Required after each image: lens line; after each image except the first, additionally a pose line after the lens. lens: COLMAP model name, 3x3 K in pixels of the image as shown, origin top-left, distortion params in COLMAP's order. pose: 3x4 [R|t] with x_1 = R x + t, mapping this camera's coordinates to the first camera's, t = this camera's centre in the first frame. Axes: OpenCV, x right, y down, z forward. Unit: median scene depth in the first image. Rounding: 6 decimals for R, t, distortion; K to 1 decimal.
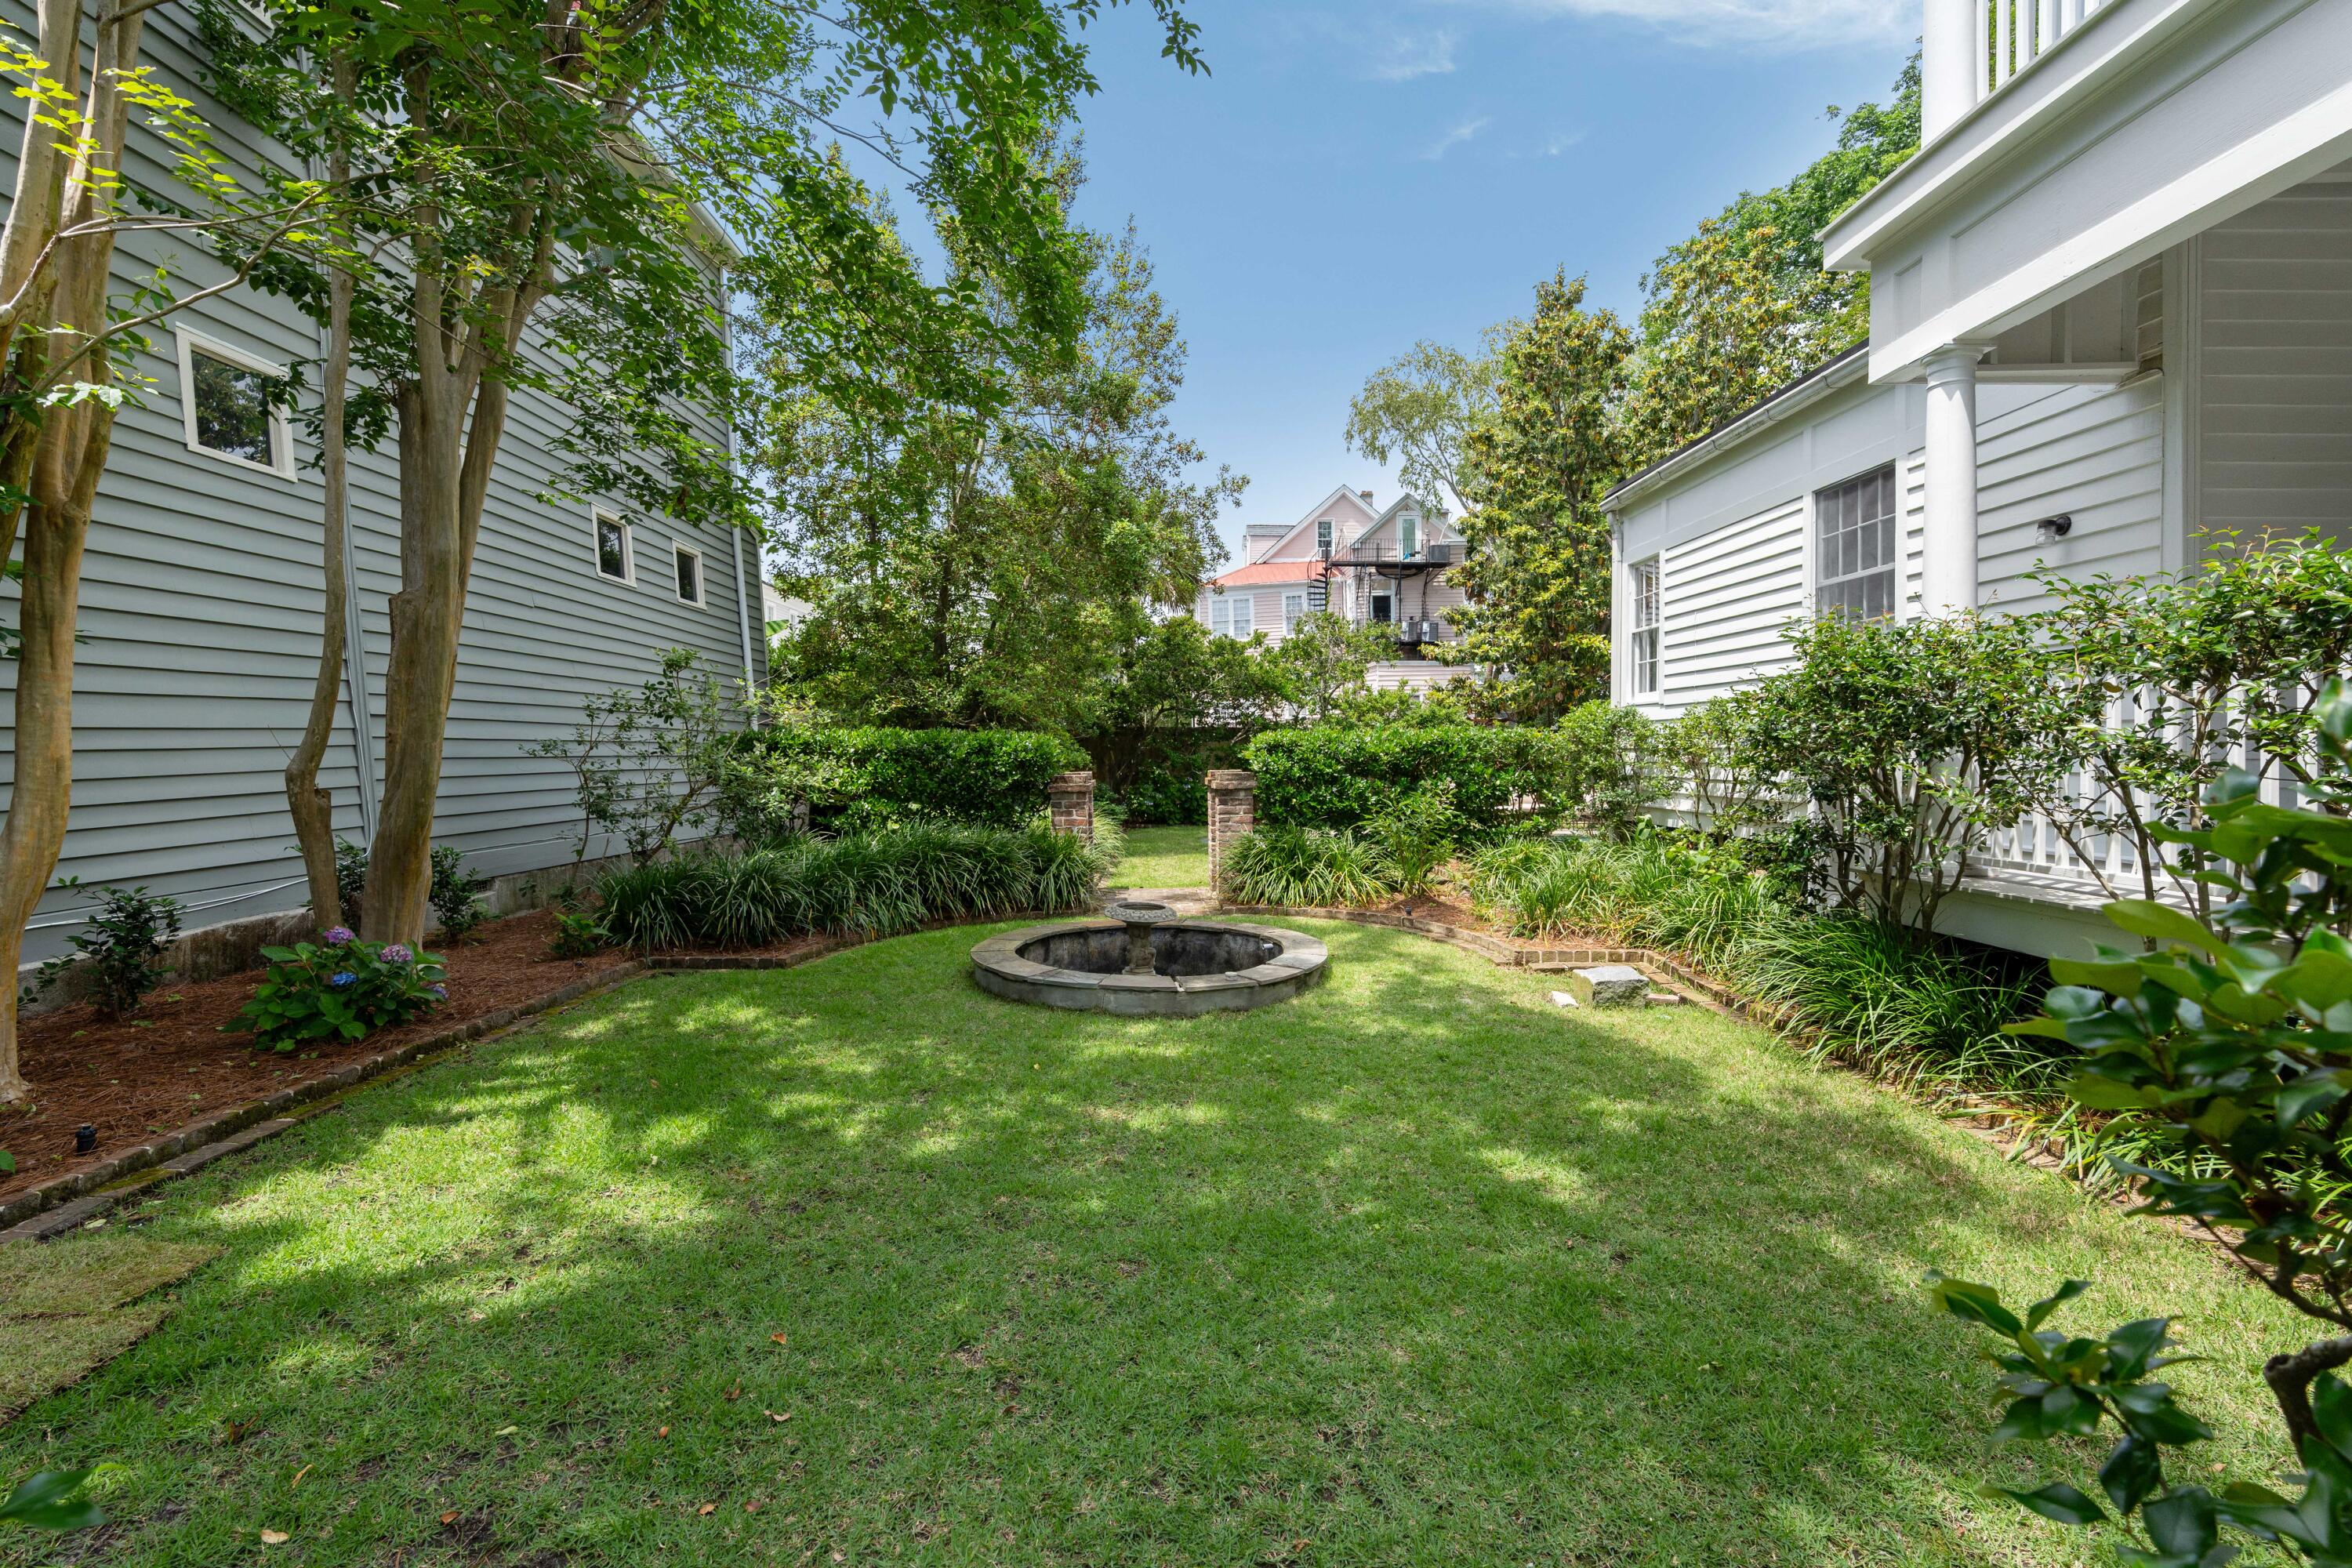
lens RADIAL K [[1046.3, 0, 1185.5], [0, 1046.3, 797.5], [0, 0, 1]] dist [-0.011520, 0.002309]
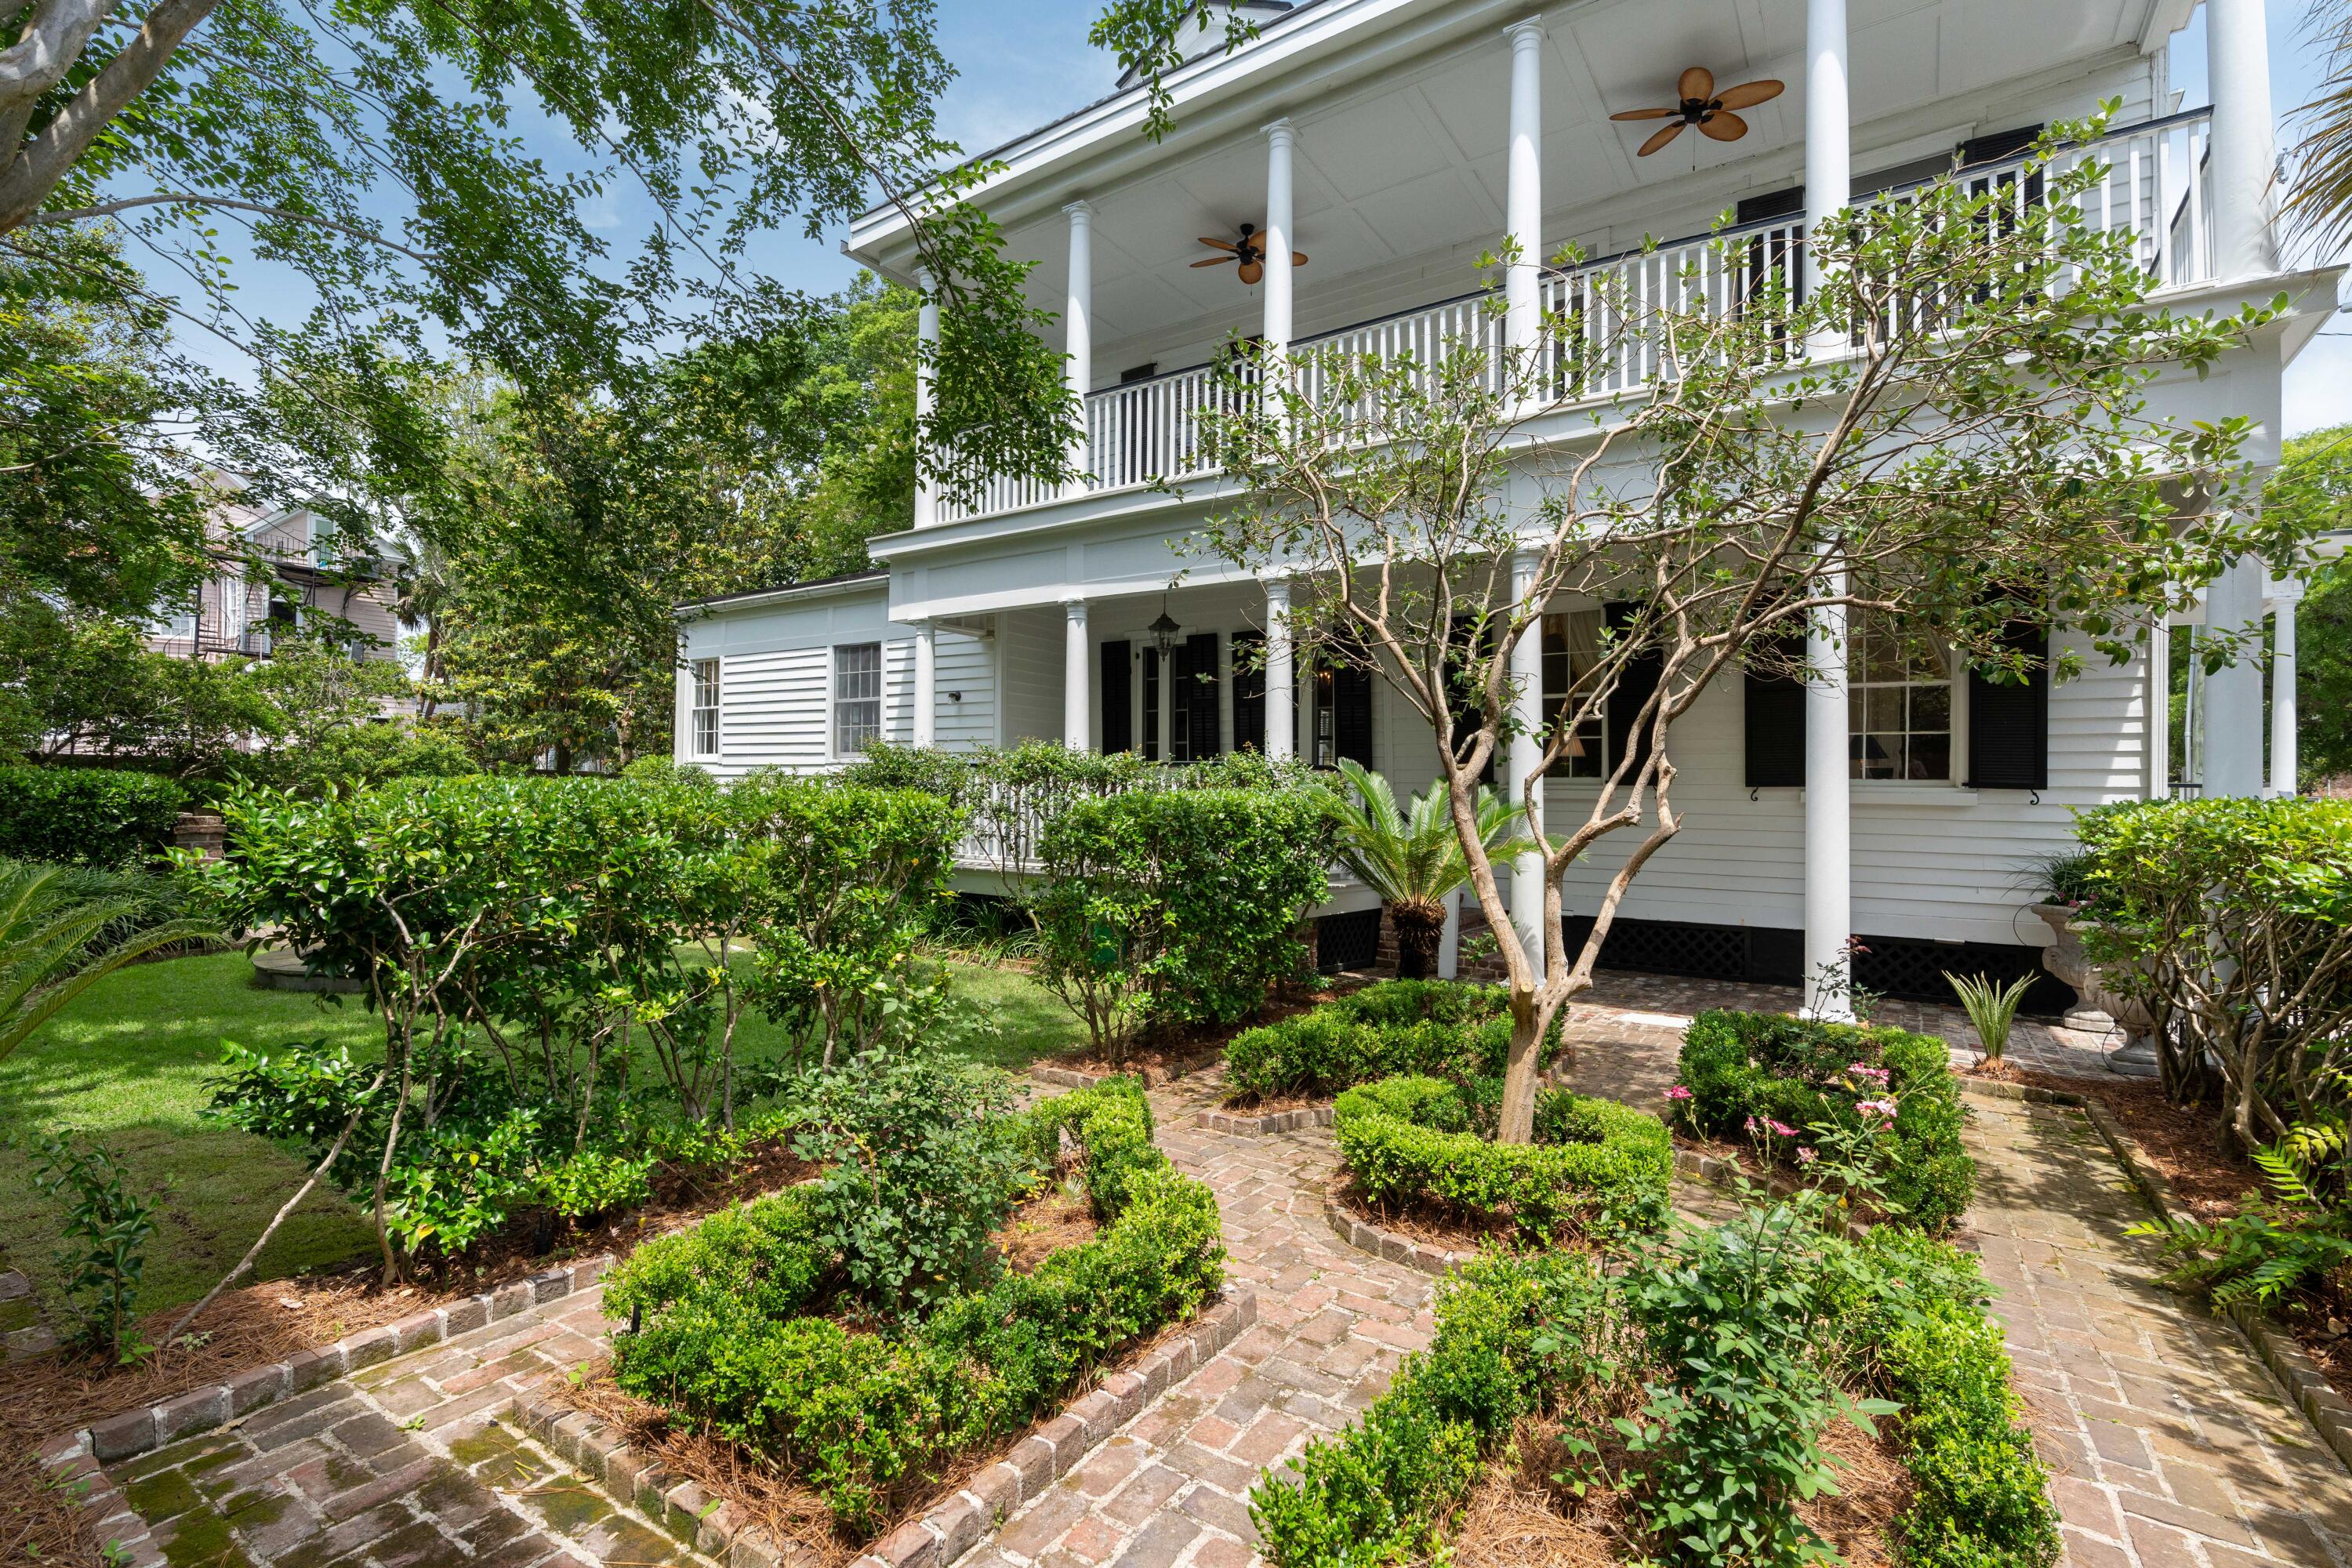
lens RADIAL K [[1046.3, 0, 1173.2], [0, 1046.3, 787.2], [0, 0, 1]] dist [-0.011520, 0.002309]
pose [[0.573076, 0.015446, 0.819357, -0.400634], [0.019724, 0.999273, -0.032633, 0.000957], [-0.819265, 0.034862, 0.572354, -0.355381]]
